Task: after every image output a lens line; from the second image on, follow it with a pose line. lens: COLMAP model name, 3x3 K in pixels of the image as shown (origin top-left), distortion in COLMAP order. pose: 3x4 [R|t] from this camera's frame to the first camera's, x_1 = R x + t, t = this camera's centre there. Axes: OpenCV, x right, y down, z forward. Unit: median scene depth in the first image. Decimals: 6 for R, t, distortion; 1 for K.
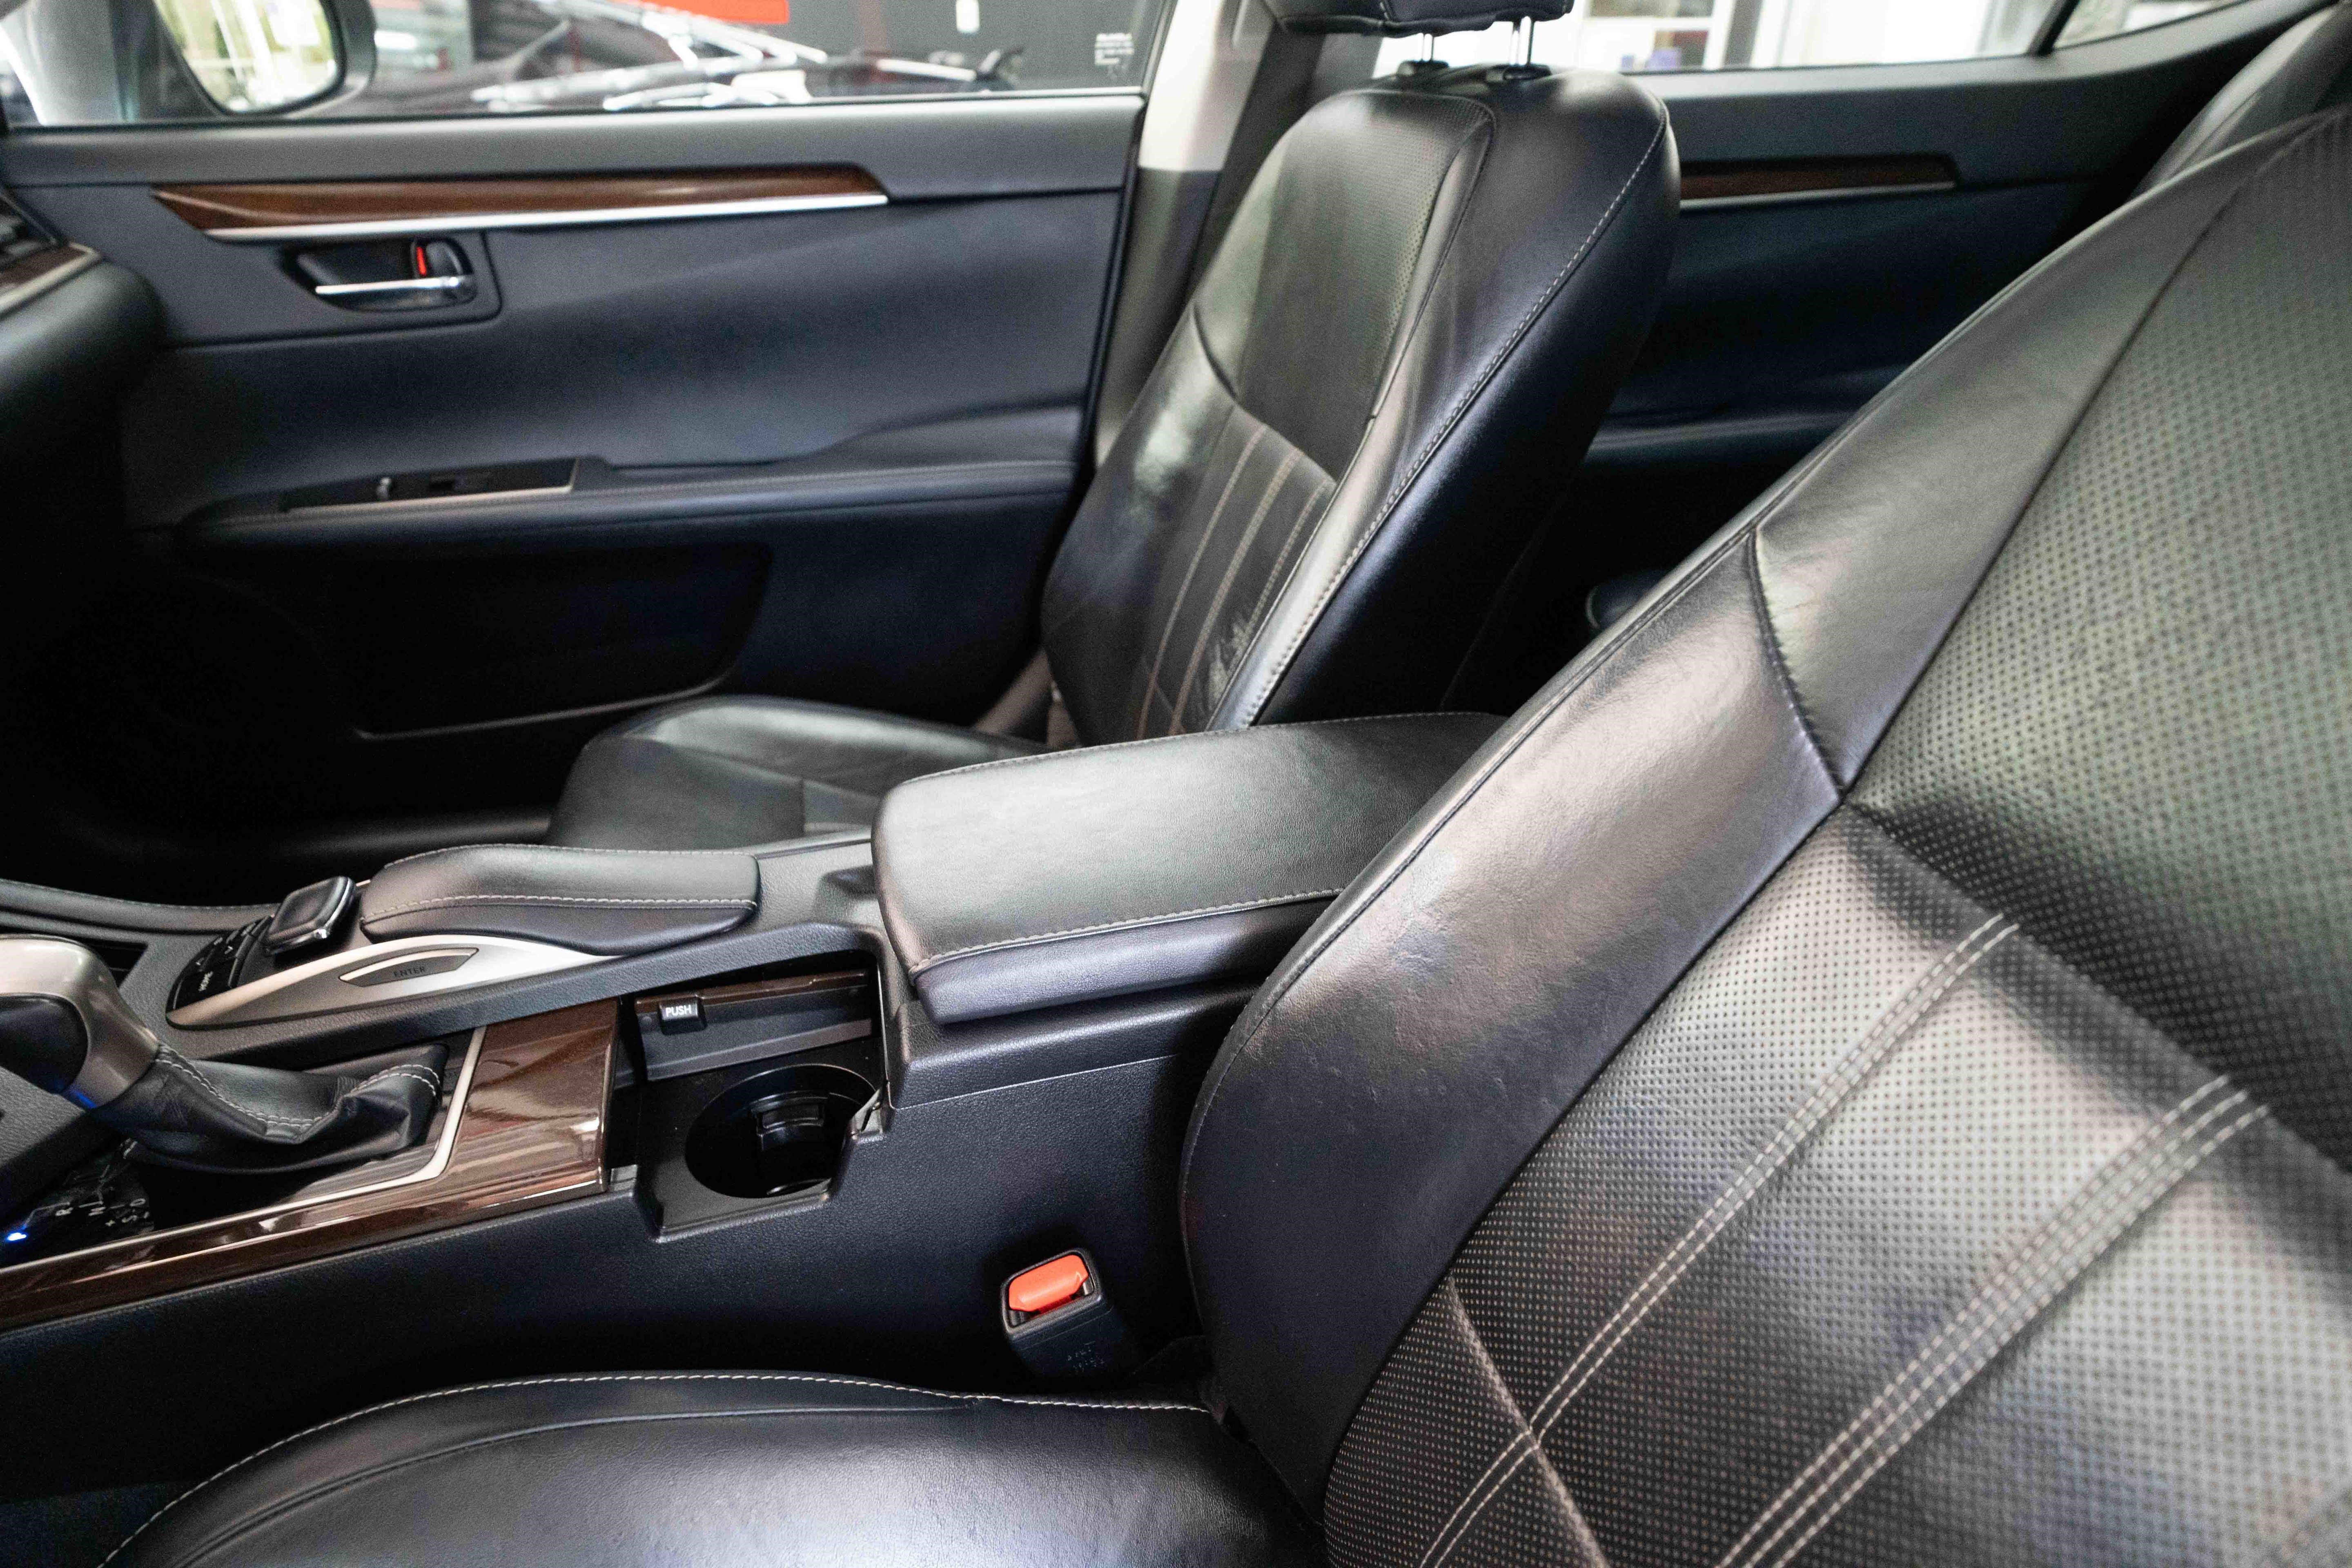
lens RADIAL K [[1397.3, 0, 1176.0], [0, 1397.3, 784.0], [0, 0, 1]] dist [0.015706, 0.015611]
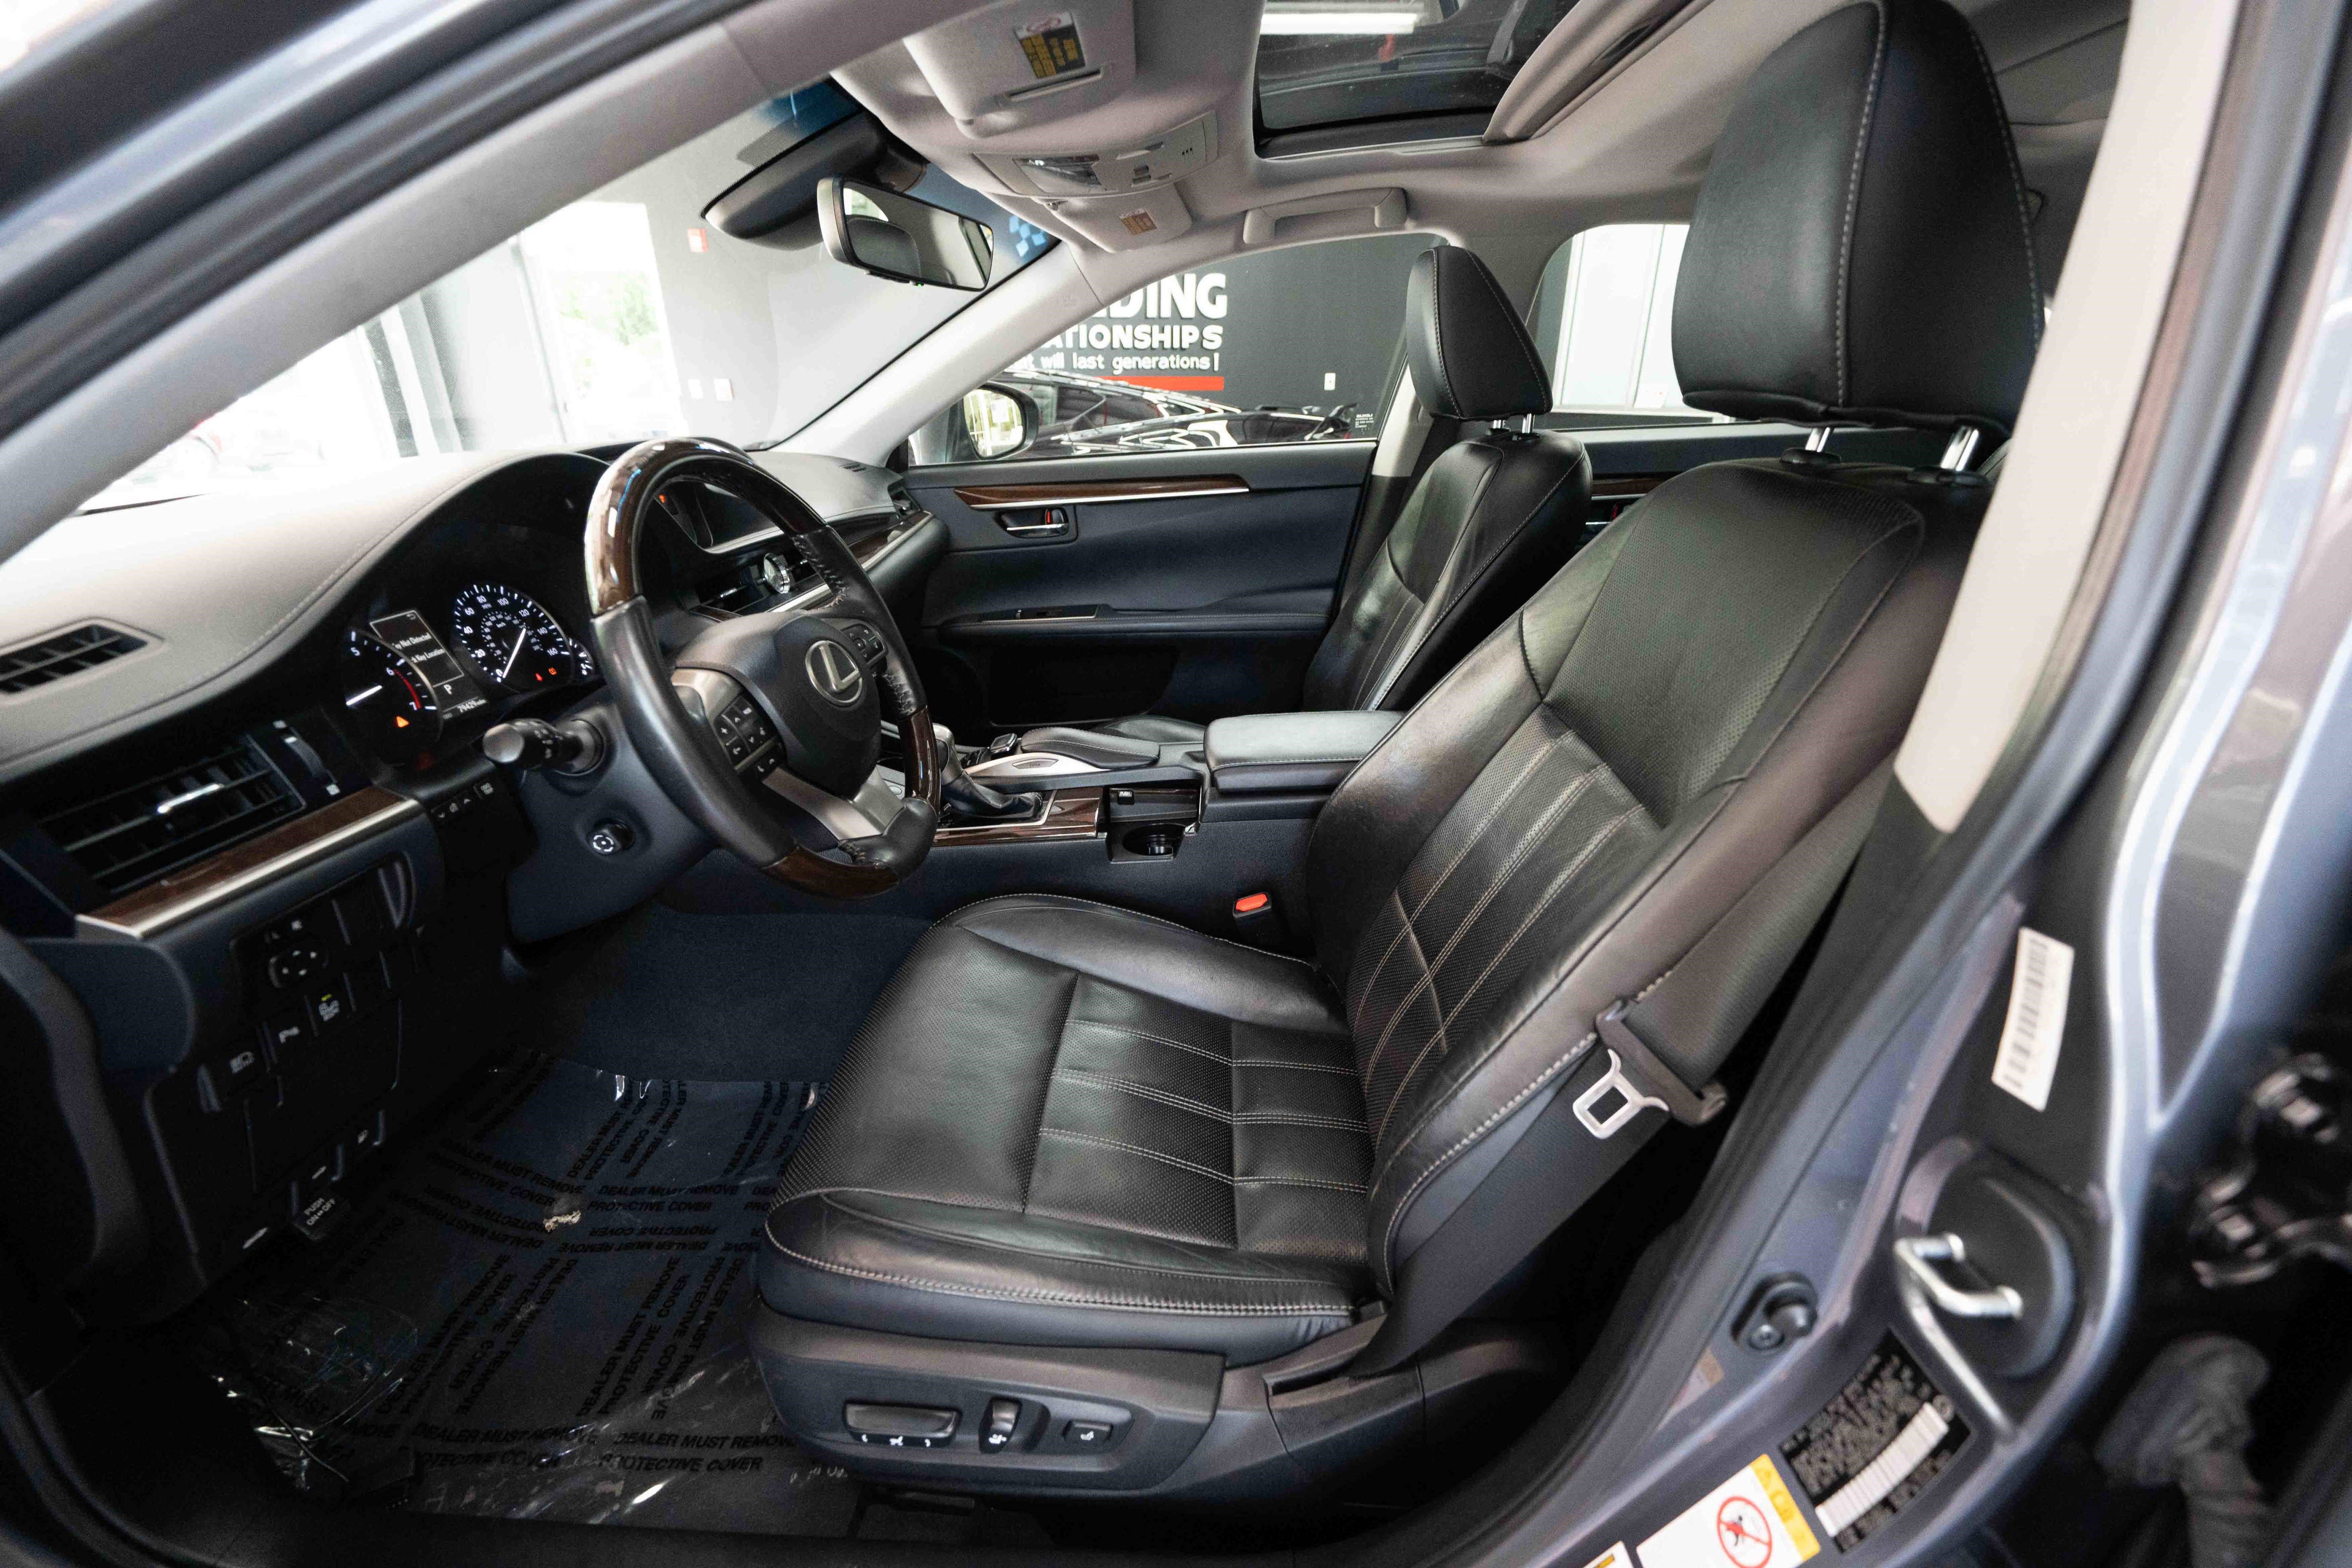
lens RADIAL K [[962.4, 0, 1176.0], [0, 962.4, 784.0], [0, 0, 1]] dist [-0.002065, -0.000271]
pose [[0.958840, 0.082951, -0.271561, 0.131803], [-0.108909, 0.990669, -0.081933, 0.171060], [0.262231, 0.108136, 0.958927, -0.415168]]
